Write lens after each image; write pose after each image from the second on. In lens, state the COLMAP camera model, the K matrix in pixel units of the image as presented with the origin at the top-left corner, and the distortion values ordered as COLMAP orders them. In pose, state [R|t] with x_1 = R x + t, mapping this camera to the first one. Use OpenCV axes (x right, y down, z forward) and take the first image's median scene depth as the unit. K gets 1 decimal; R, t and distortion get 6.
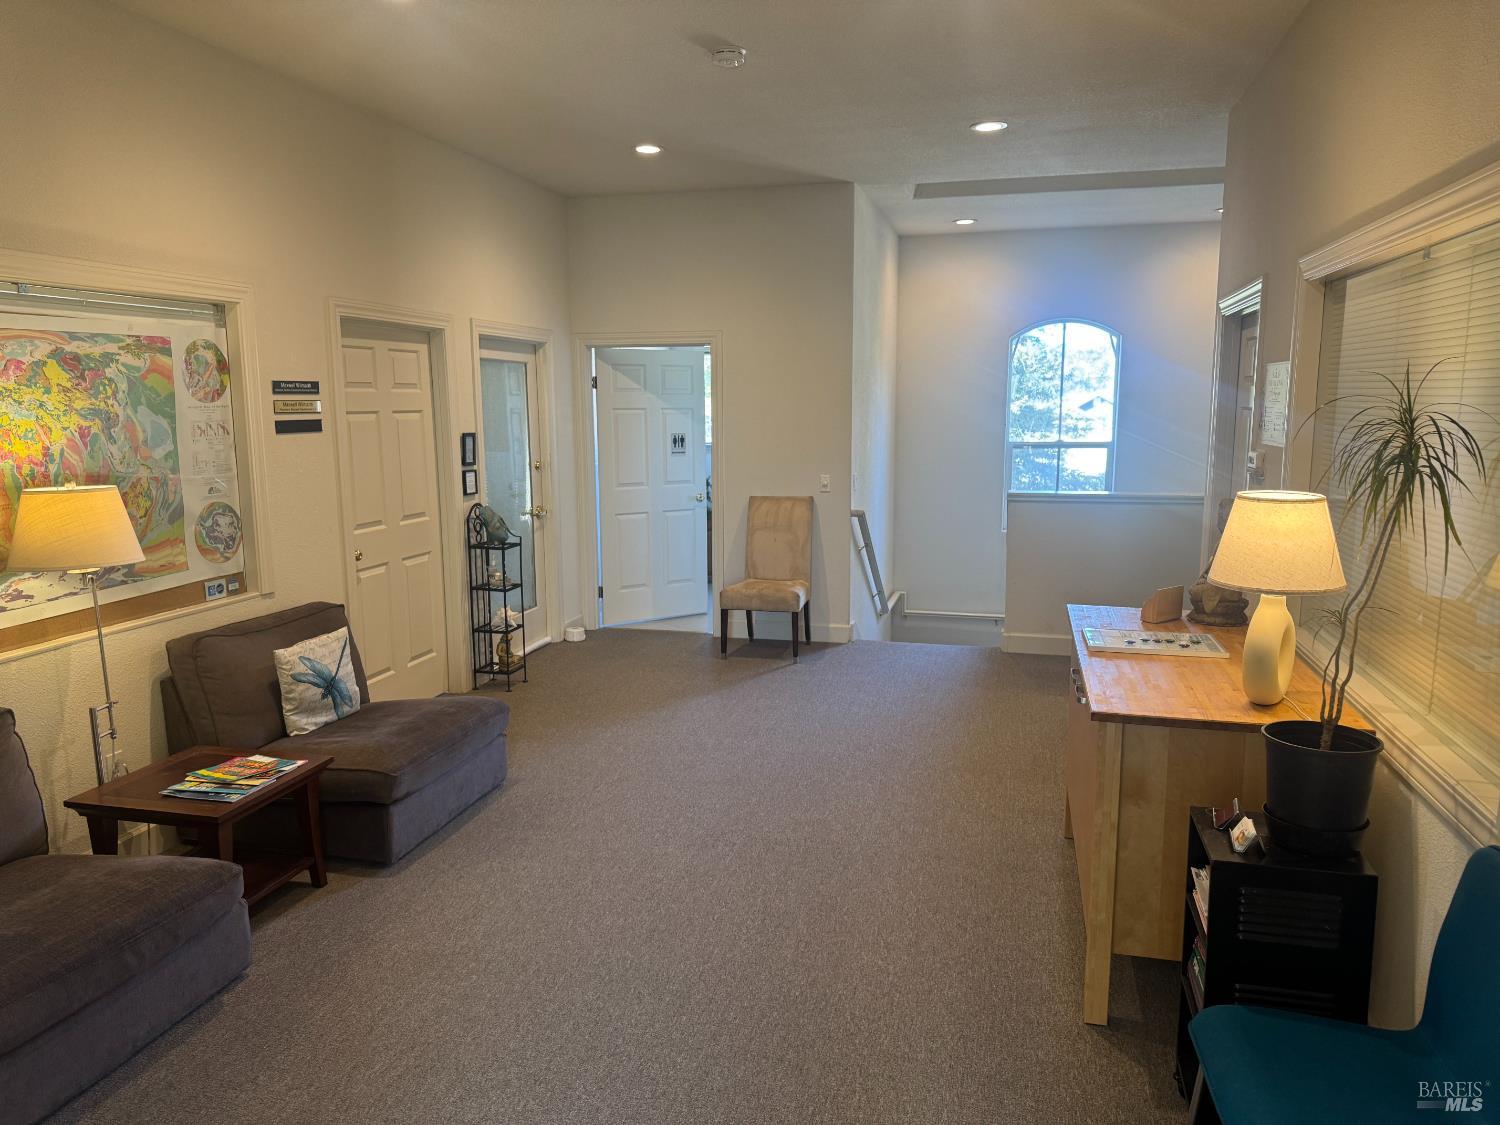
lens RADIAL K [[1042.2, 0, 748.9], [0, 1042.2, 575.7], [0, 0, 1]] dist [0.085312, -0.127518]
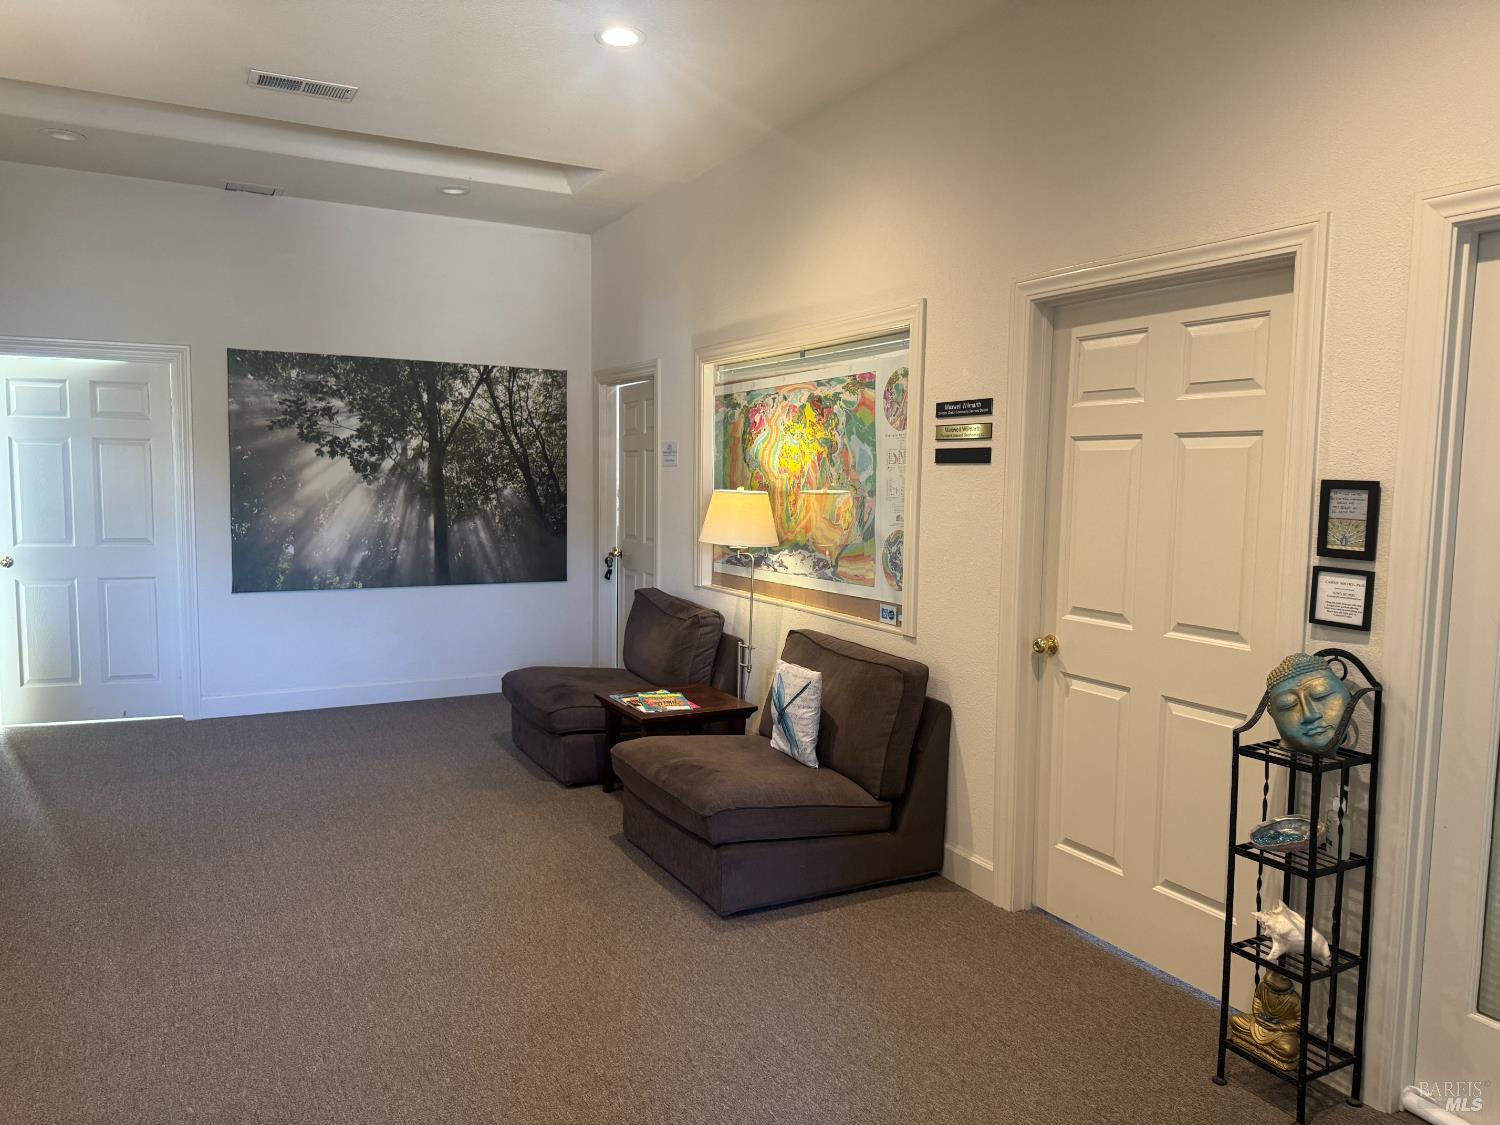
lens RADIAL K [[1042.2, 0, 748.9], [0, 1042.2, 575.7], [0, 0, 1]] dist [0.085312, -0.127518]
pose [[-0.730281, 0.058963, -0.680597, 0.215301], [-0.126885, 0.967226, 0.219942, -0.178423], [0.671260, 0.246977, -0.698866, 1.261836]]
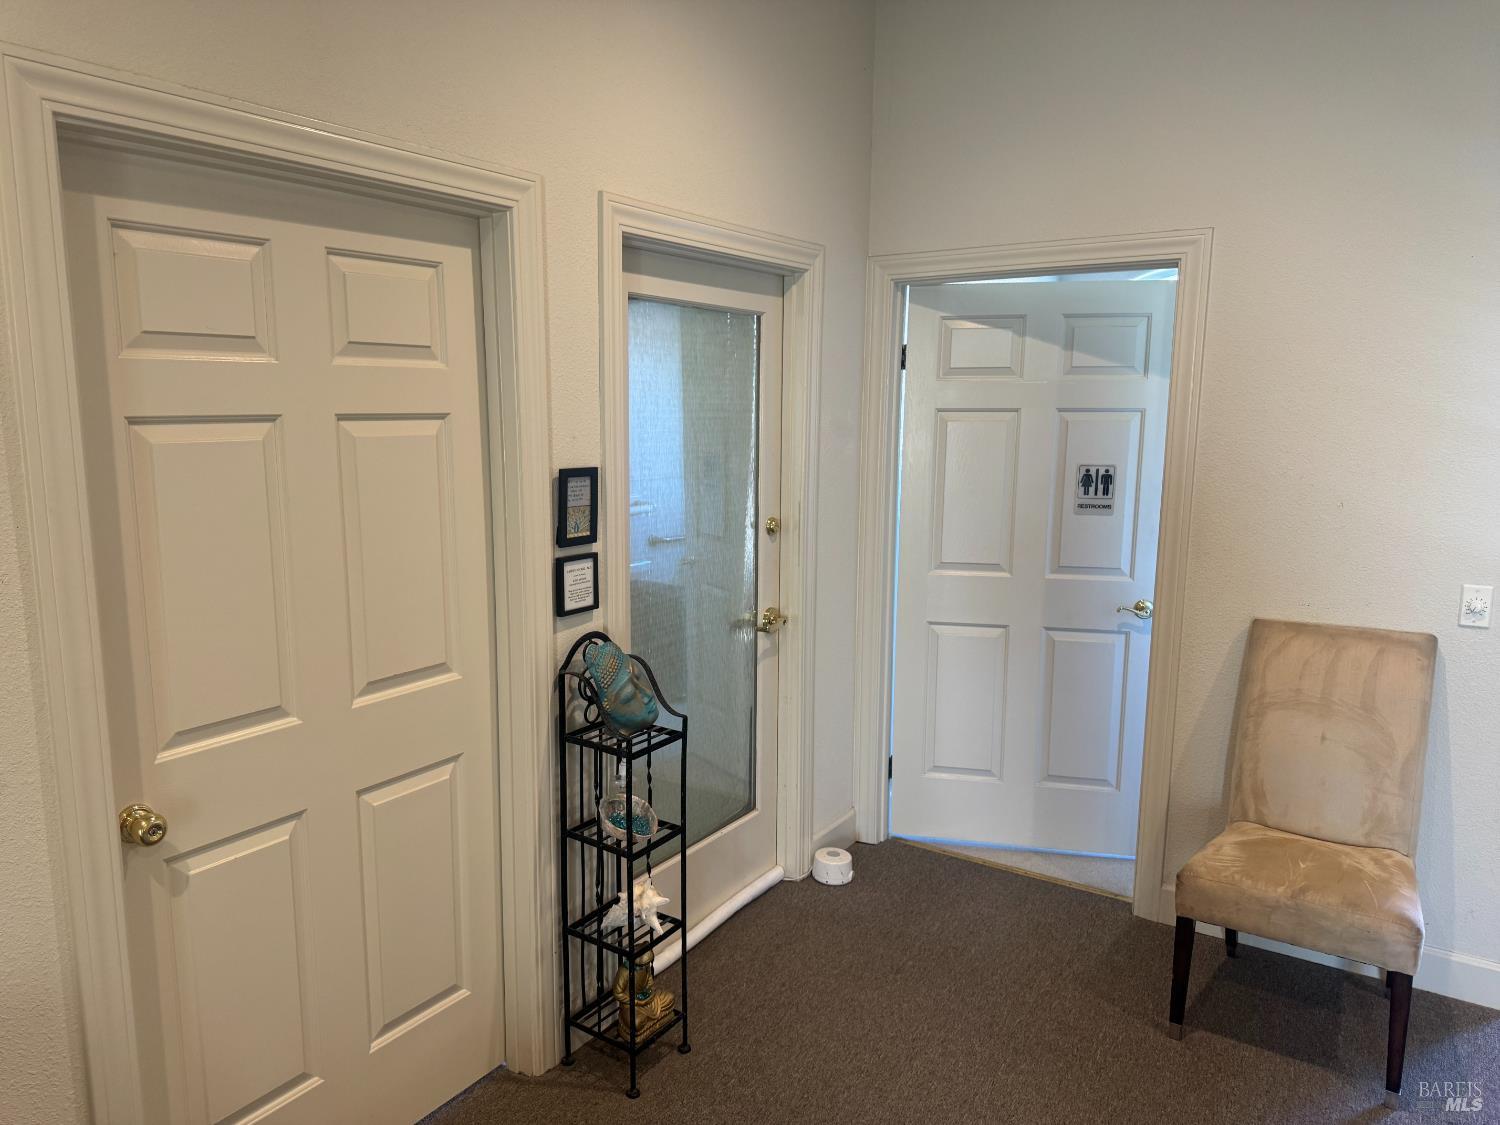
lens RADIAL K [[1043.6, 0, 727.1], [0, 1043.6, 576.4], [0, 0, 1]] dist [0.110170, -0.186311]
pose [[0.941787, 0.061150, -0.330603, -0.077065], [-0.060547, 0.998092, 0.012133, -0.112110], [0.330714, 0.008590, 0.943692, 0.690529]]
